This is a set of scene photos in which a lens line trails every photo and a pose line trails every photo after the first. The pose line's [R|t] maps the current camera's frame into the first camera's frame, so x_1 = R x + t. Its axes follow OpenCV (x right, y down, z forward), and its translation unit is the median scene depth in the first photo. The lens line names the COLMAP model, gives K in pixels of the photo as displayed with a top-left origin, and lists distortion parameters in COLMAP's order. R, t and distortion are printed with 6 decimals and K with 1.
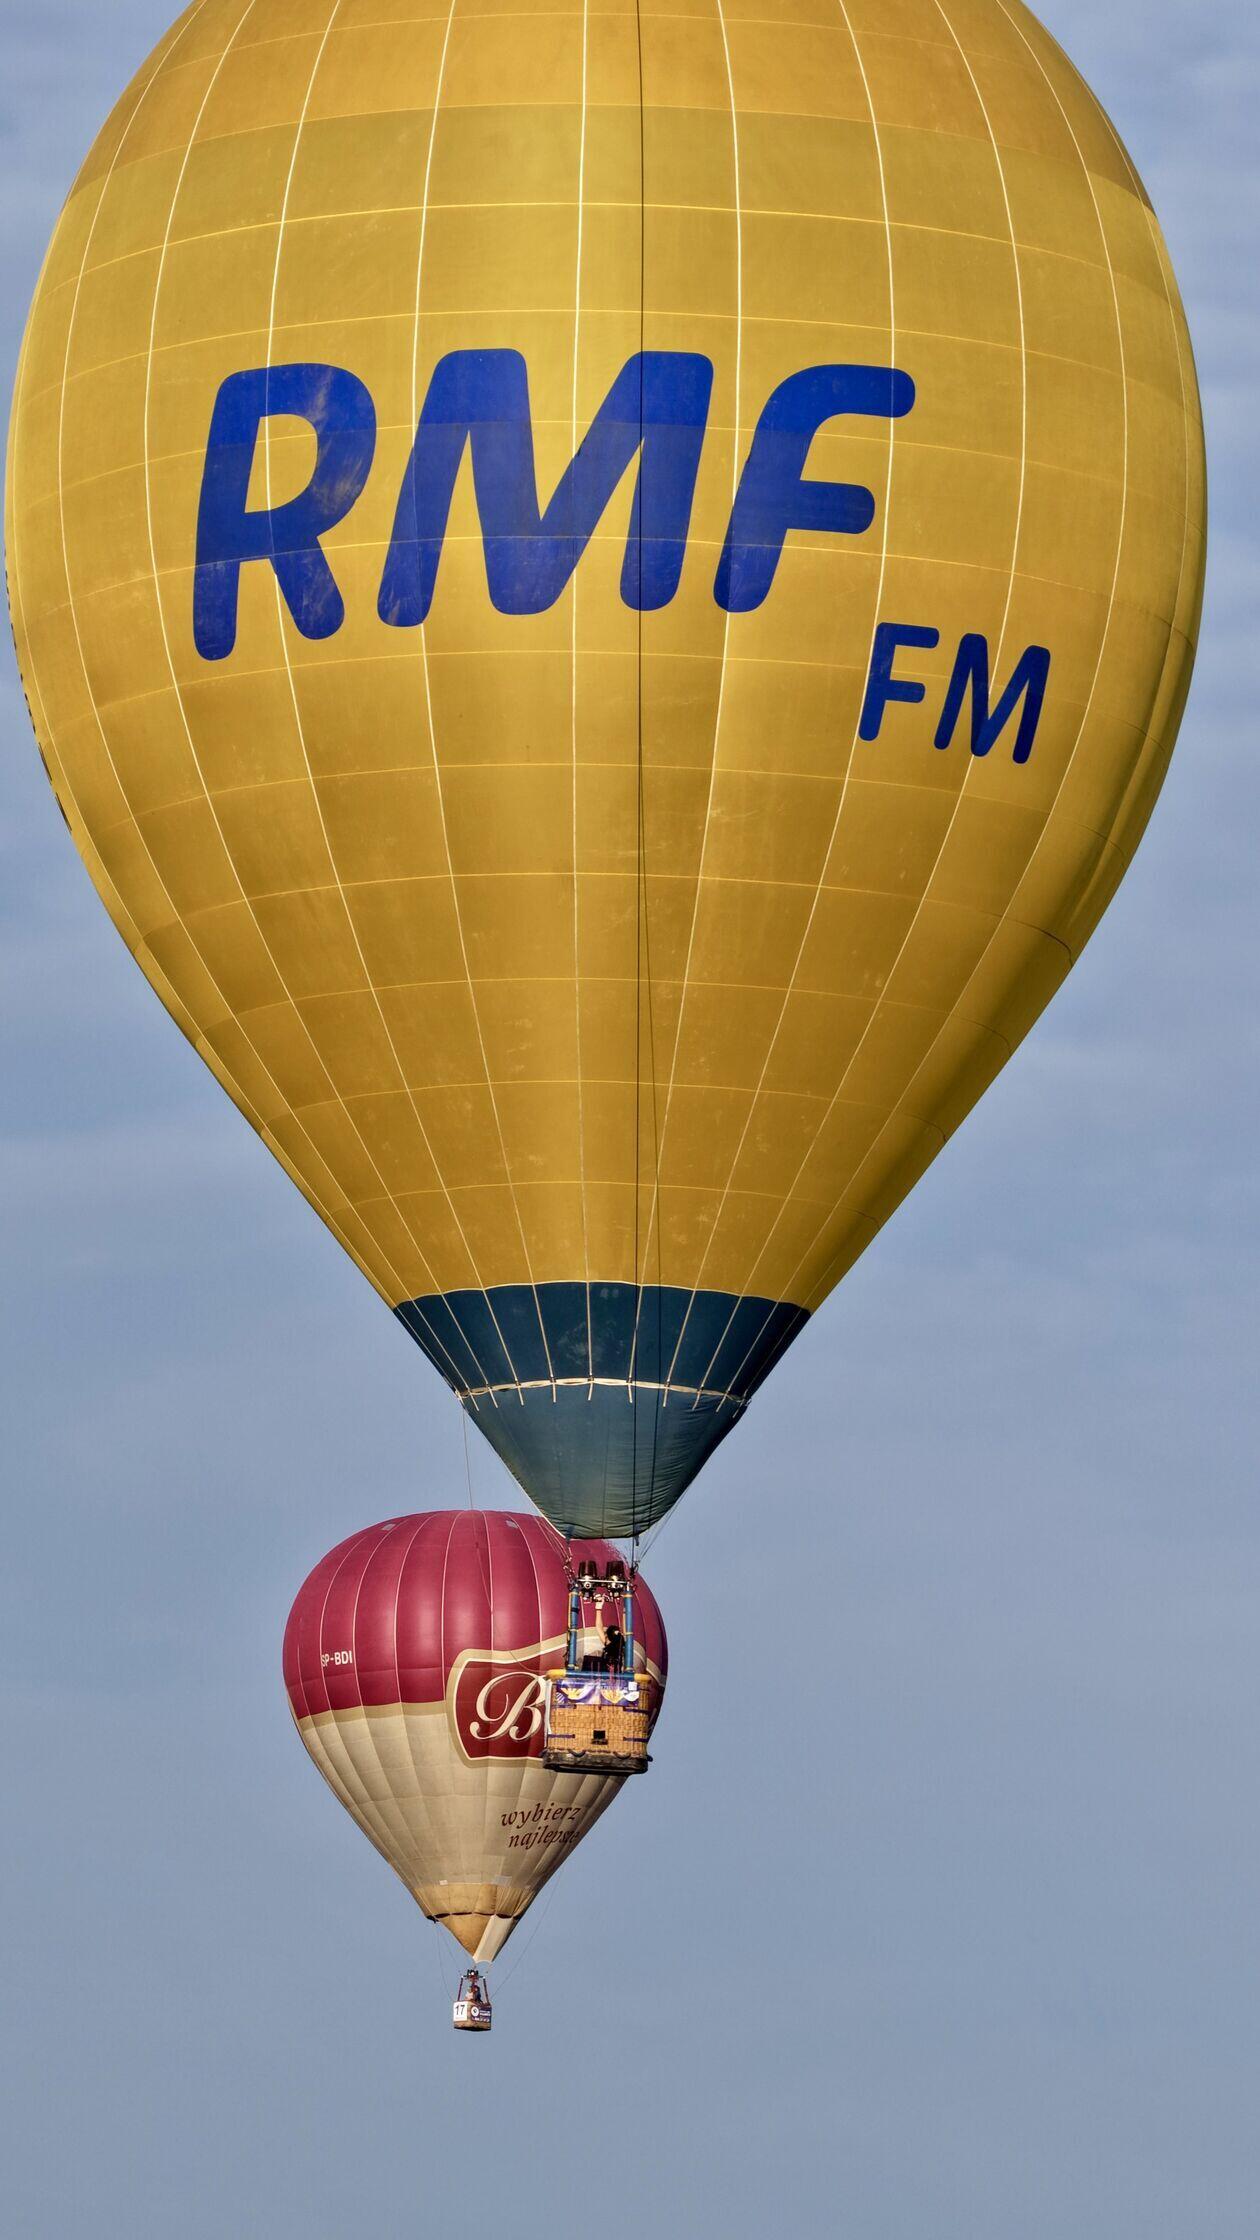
lens RADIAL K [[12131.4, 0, 550.7], [0, 12131.4, 1117.7], [0, 0, 1]] dist [0.506605, -0.410434]
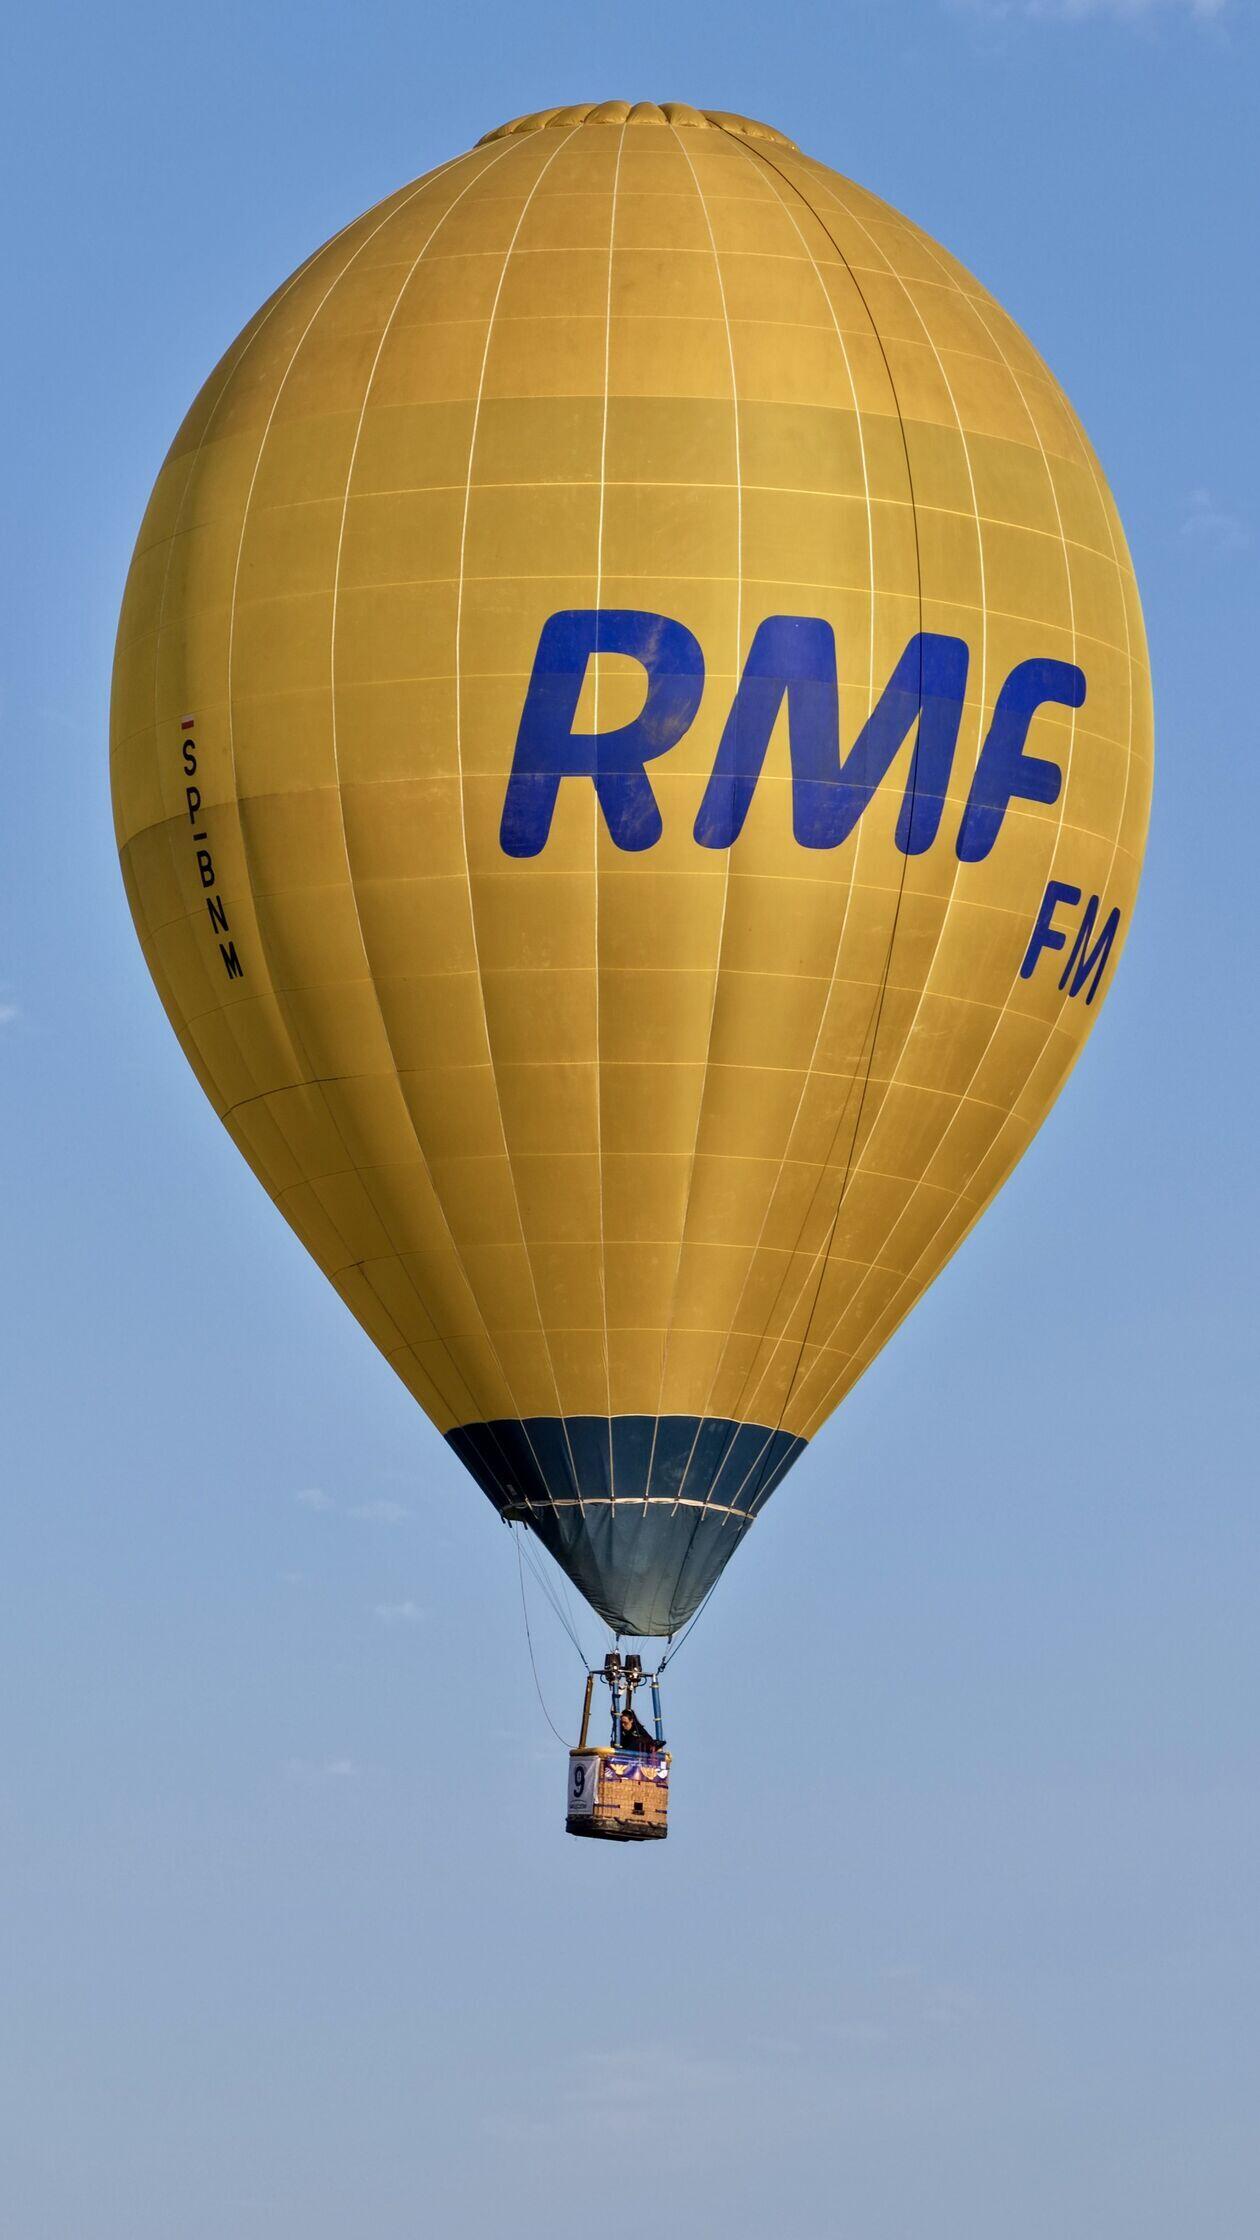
lens RADIAL K [[12131.4, 0, 550.7], [0, 12131.4, 1117.7], [0, 0, 1]] dist [0.506605, -0.410434]
pose [[0.861304, 0.078102, 0.502052, -0.600718], [-0.084807, 0.996352, -0.009505, -0.002685], [-0.500963, -0.034390, 0.864785, 0.009721]]
